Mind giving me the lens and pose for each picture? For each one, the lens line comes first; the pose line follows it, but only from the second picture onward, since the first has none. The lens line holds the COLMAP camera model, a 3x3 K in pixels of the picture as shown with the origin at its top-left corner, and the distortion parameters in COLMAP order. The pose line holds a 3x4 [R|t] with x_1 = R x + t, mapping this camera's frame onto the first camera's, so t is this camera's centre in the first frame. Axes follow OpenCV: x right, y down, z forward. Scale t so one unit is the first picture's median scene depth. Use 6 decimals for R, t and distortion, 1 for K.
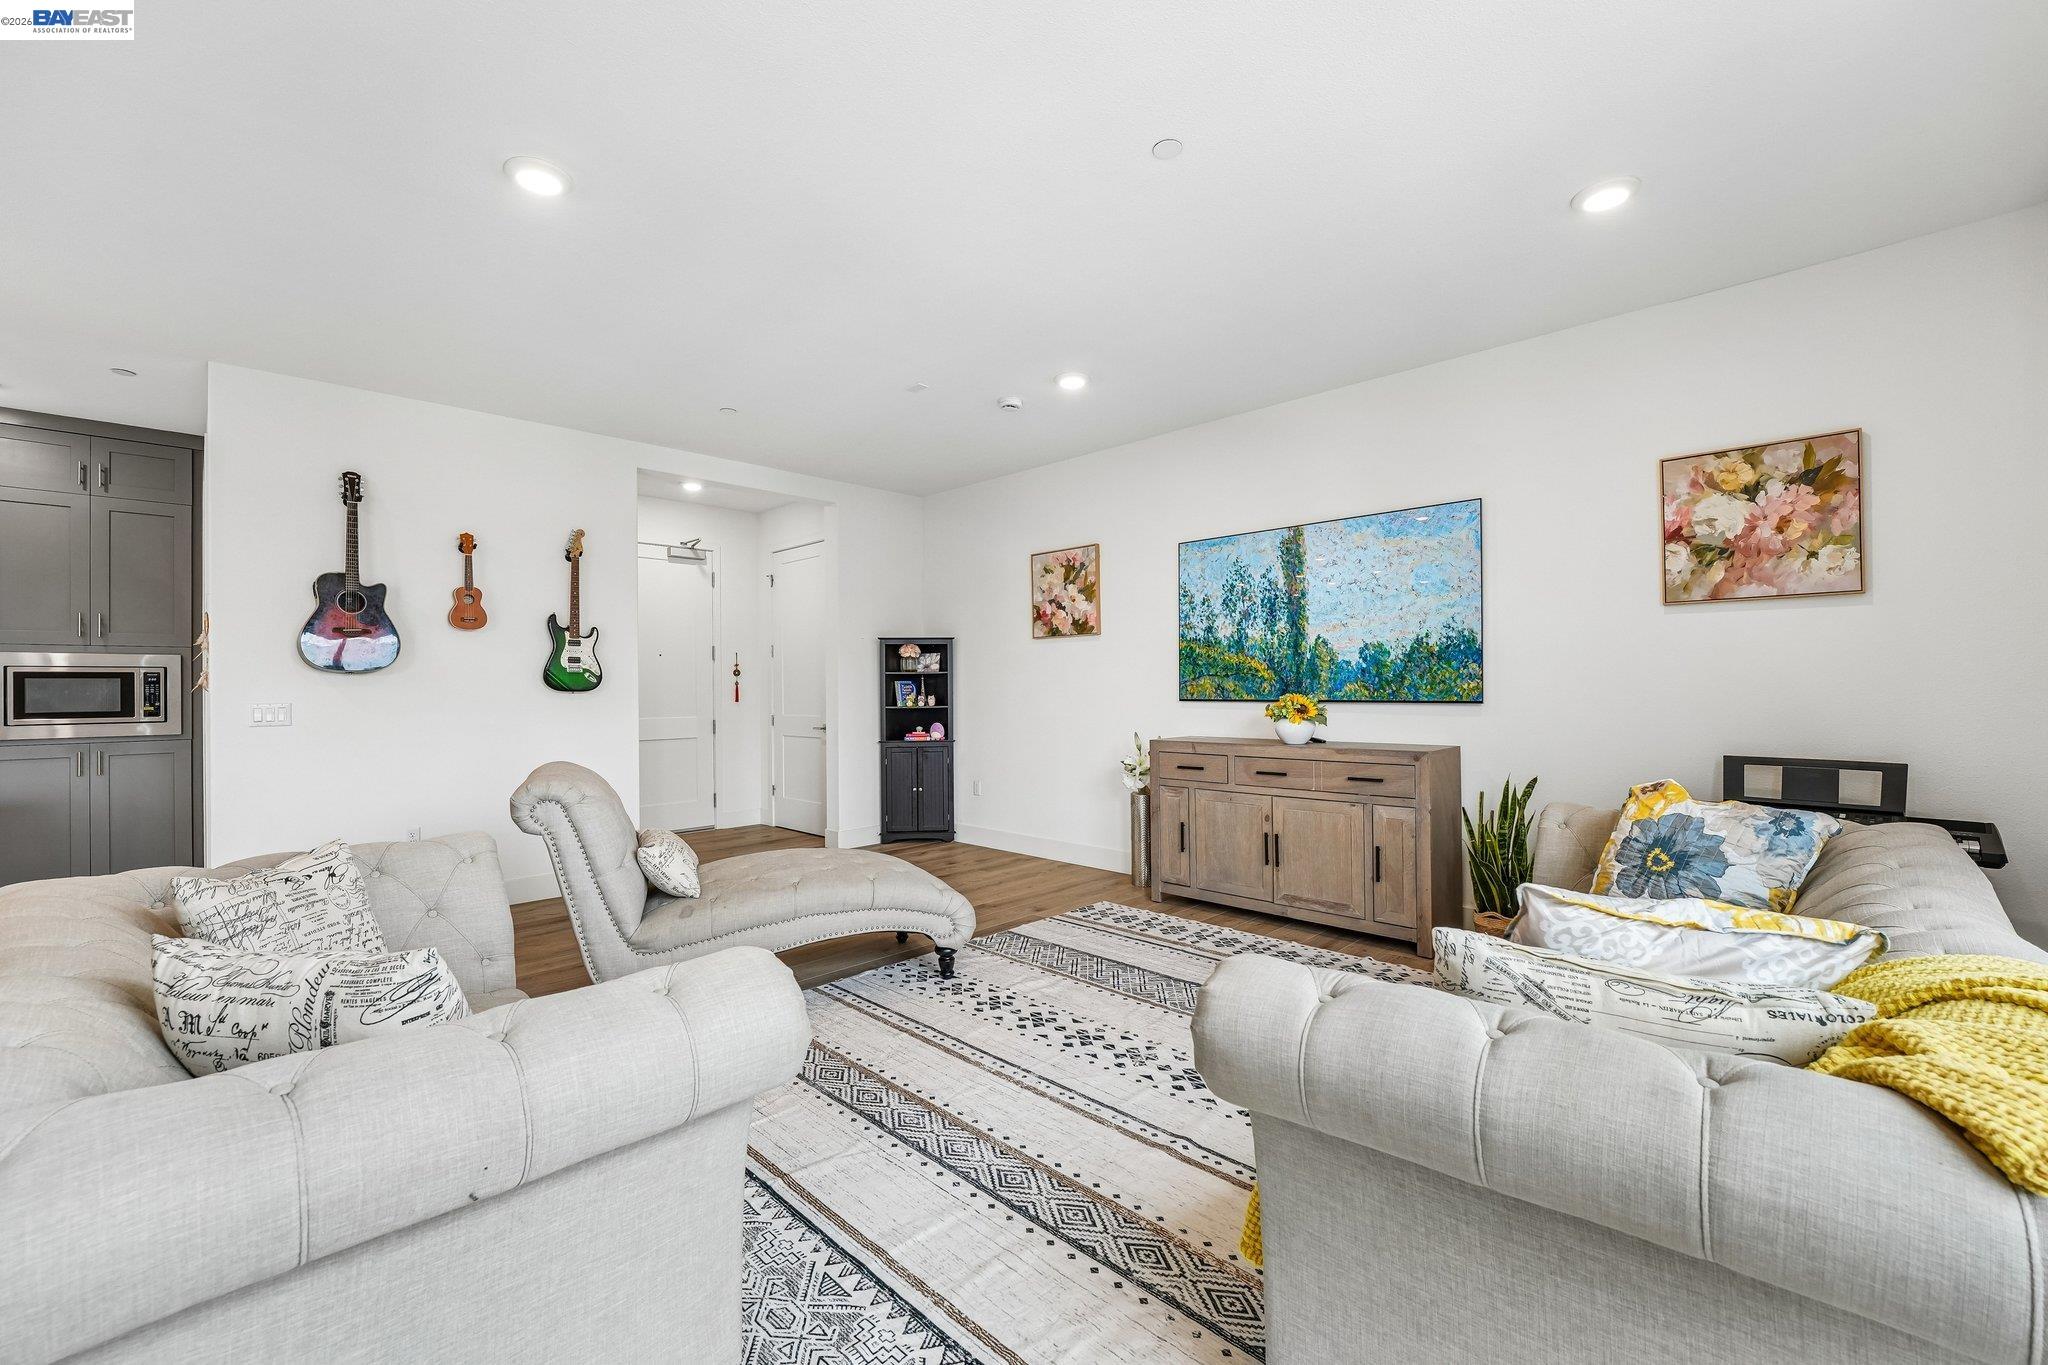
lens RADIAL K [[829.2, 0, 1013.6], [0, 829.2, 683.8], [0, 0, 1]] dist [-0.033200, 0.006903]
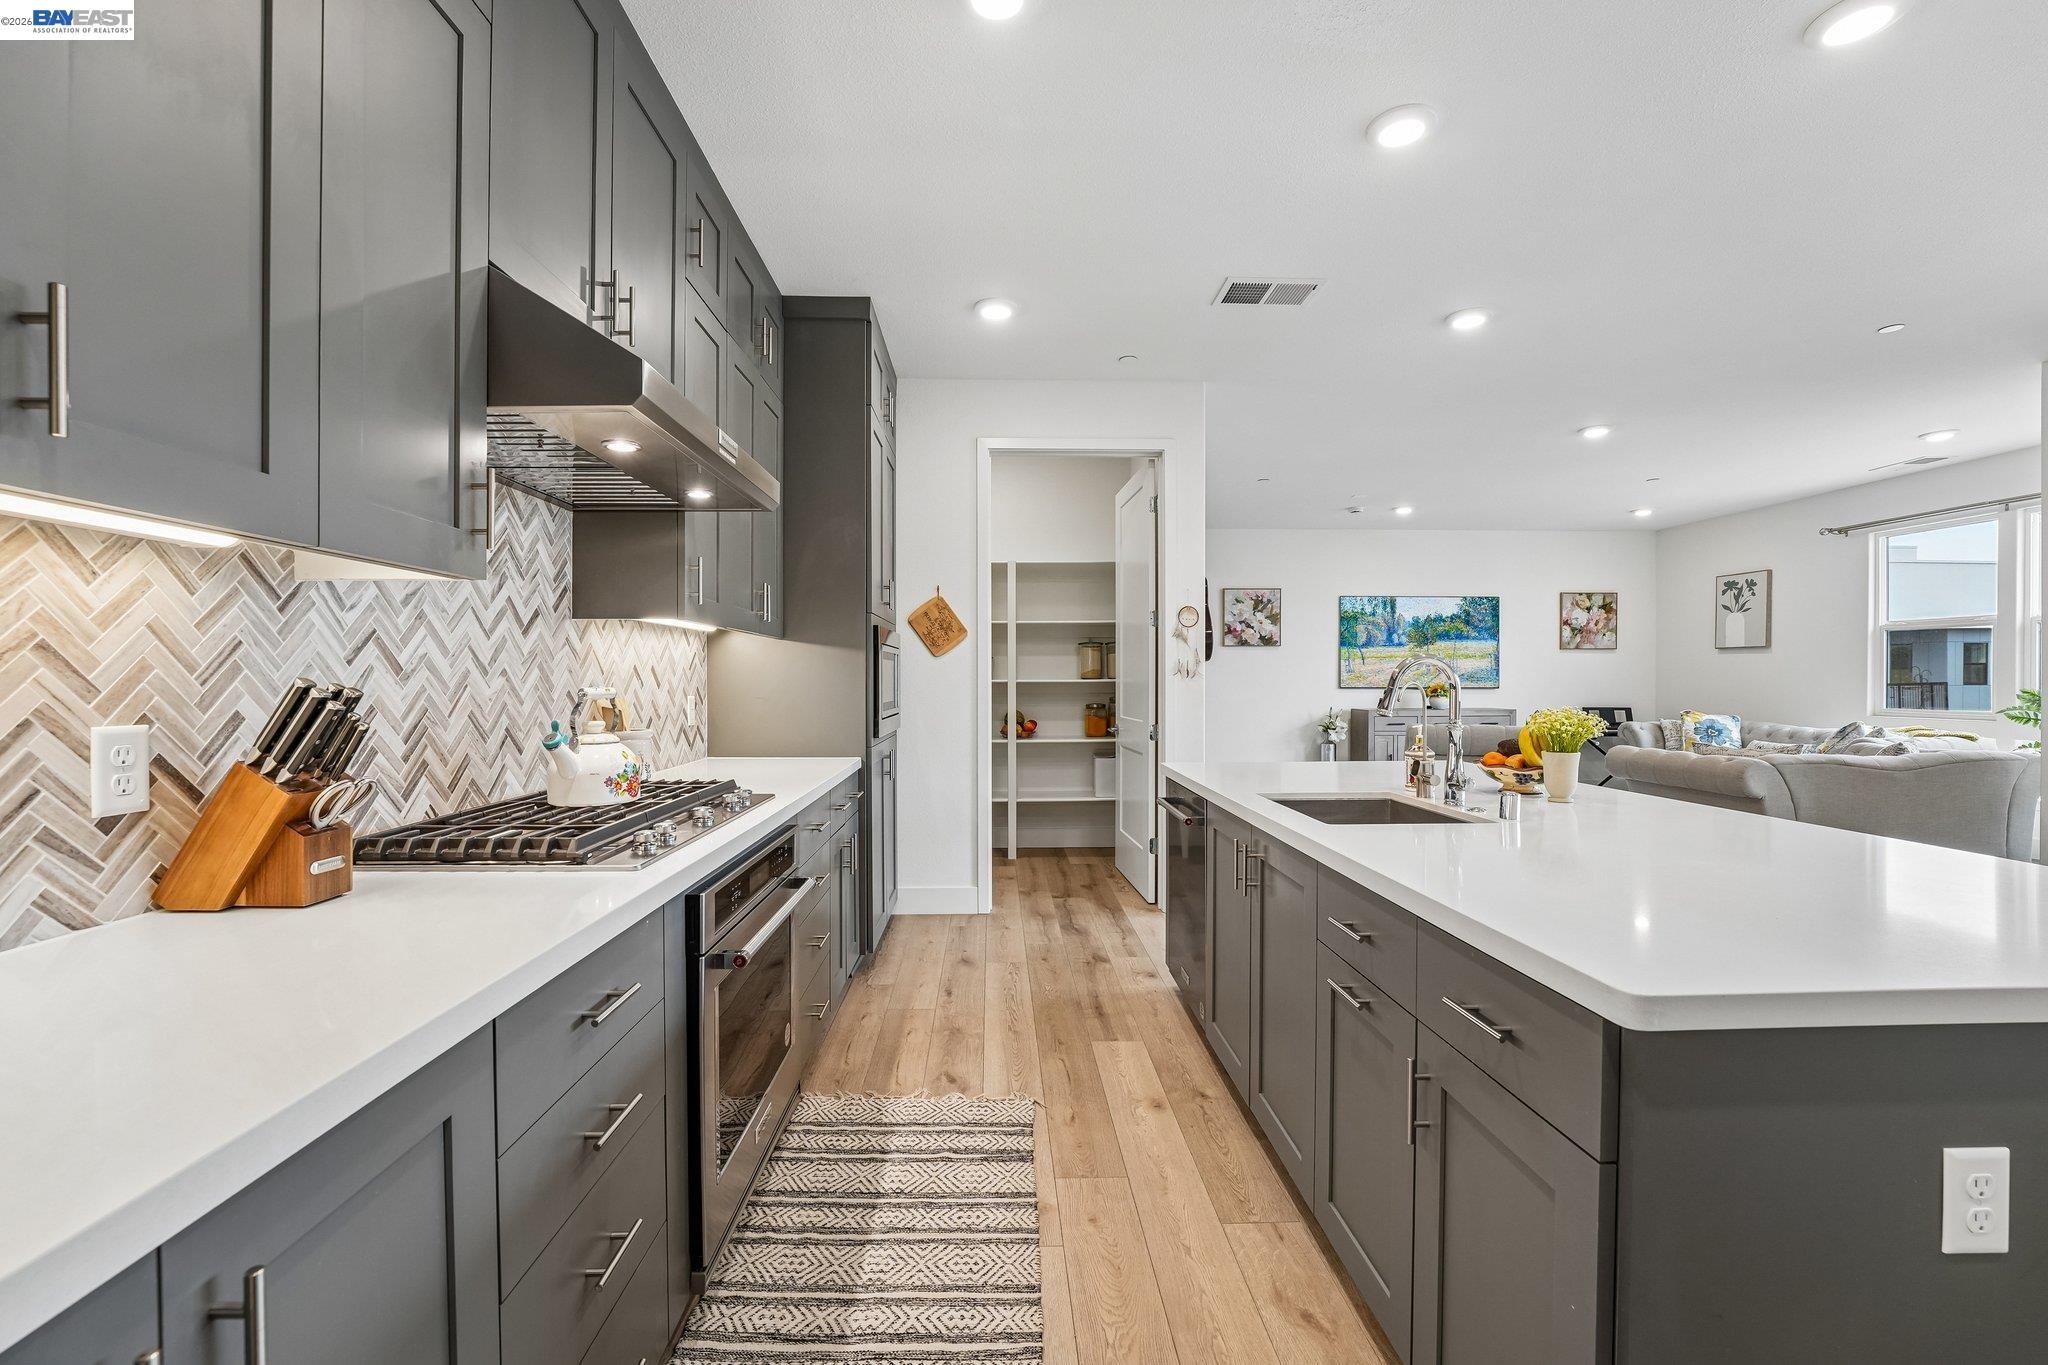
lens RADIAL K [[833.1, 0, 1016.9], [0, 833.1, 685.7], [0, 0, 1]] dist [-0.016569, 0.000431]
pose [[0.691871, 0.001850, 0.722018, -1.844637], [-0.008867, 0.999943, 0.005936, 0.013619], [-0.721966, -0.010509, 0.691848, 0.357155]]
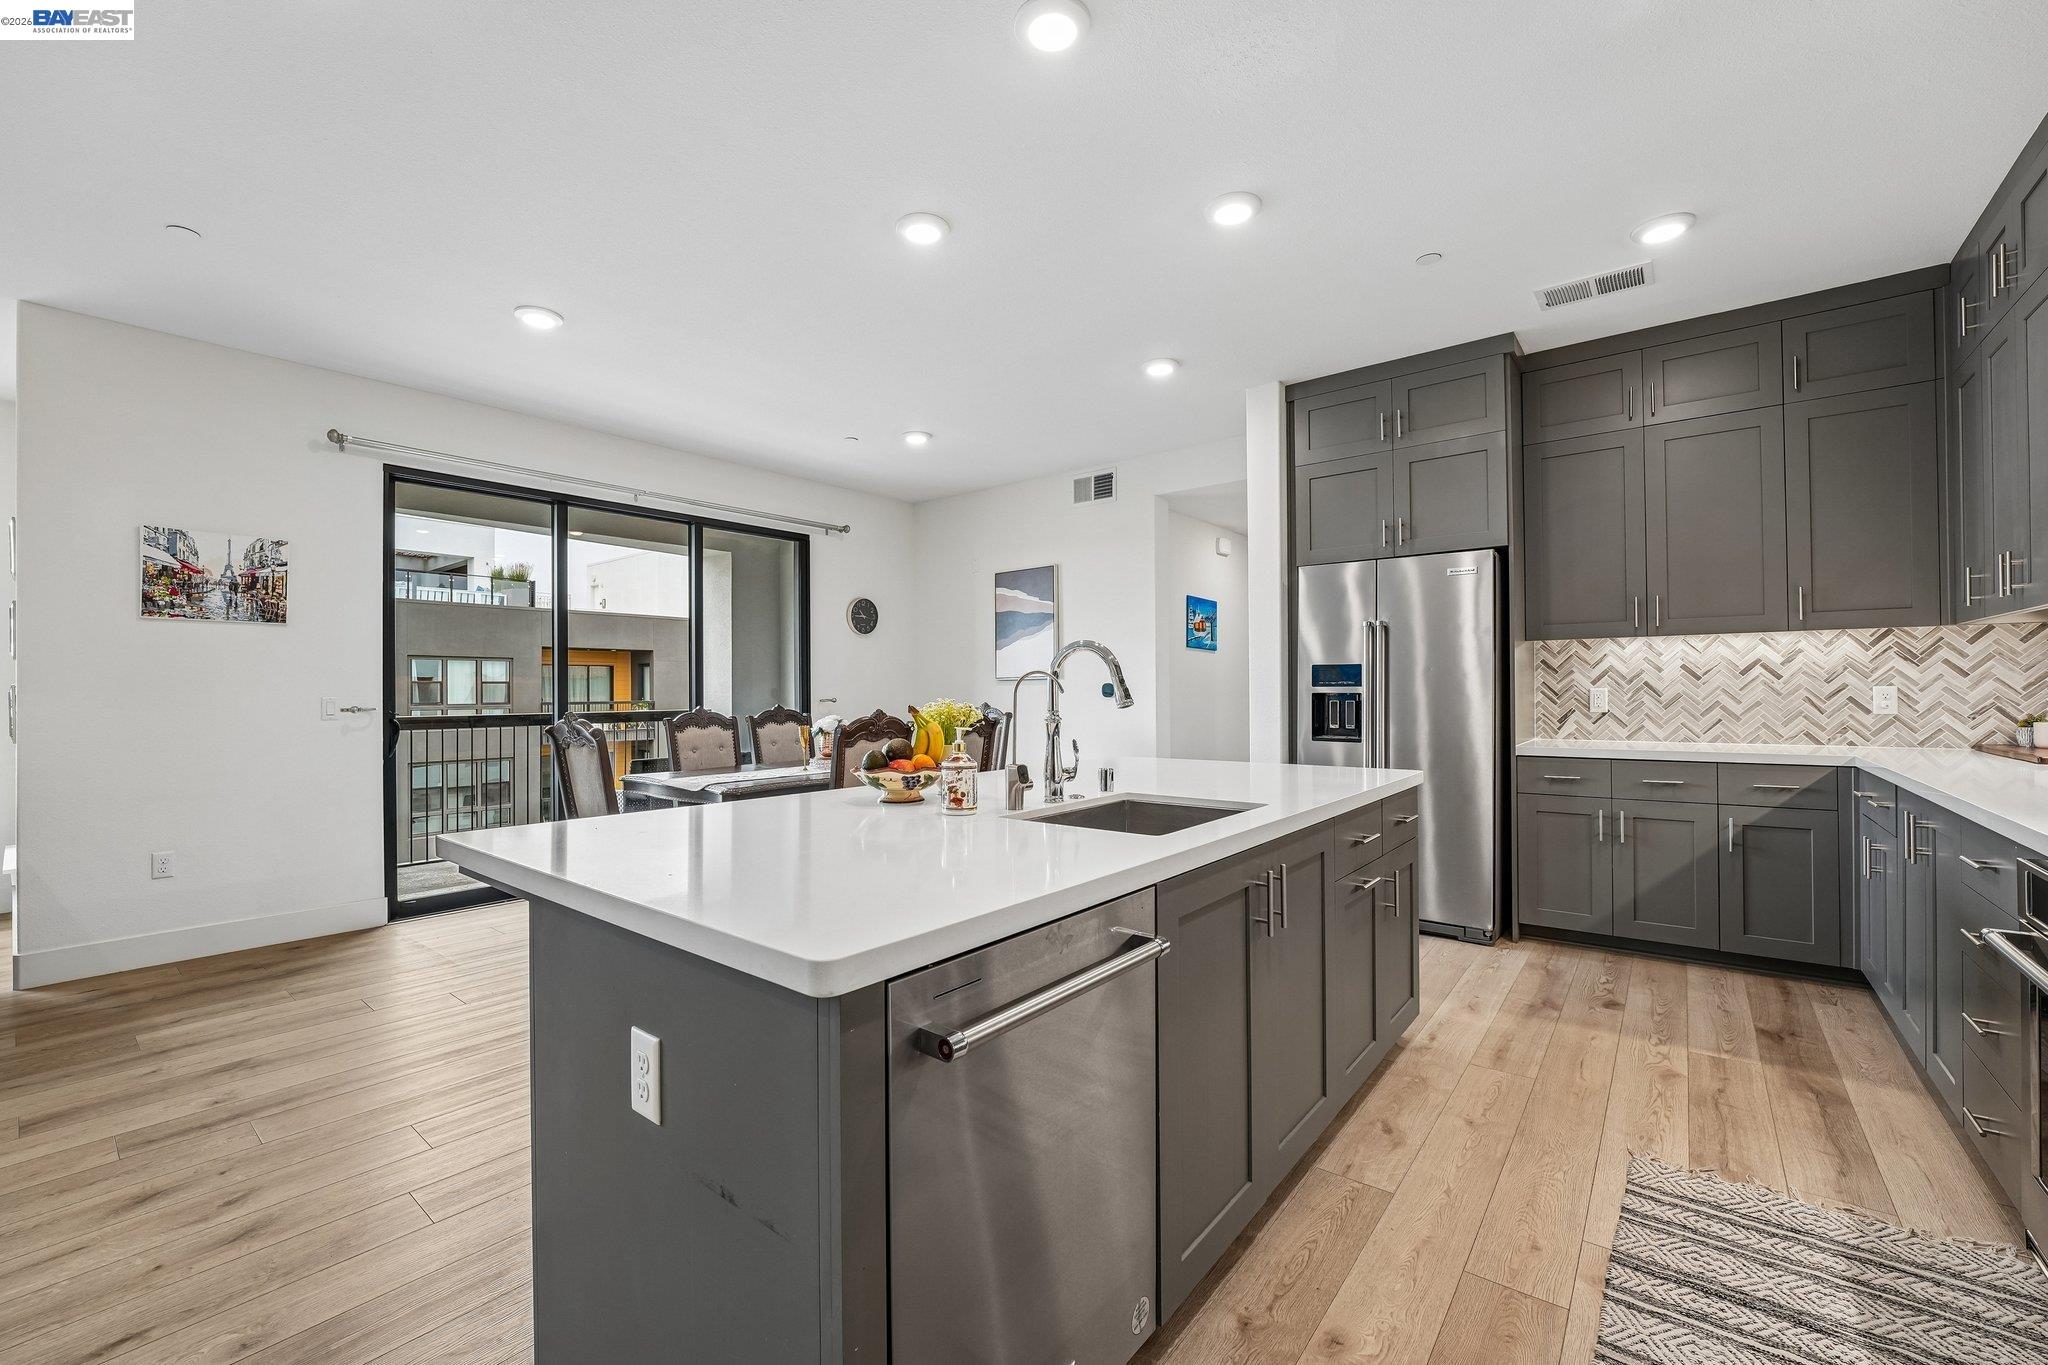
lens RADIAL K [[836.9, 0, 1016.3], [0, 836.9, 685.2], [0, 0, 1]] dist [-0.020293, 0.002791]
pose [[-0.995169, 0.013826, -0.097194, -1.189029], [0.015250, 0.999787, -0.013925, 0.027247], [0.096981, -0.015340, -0.995168, 1.031523]]
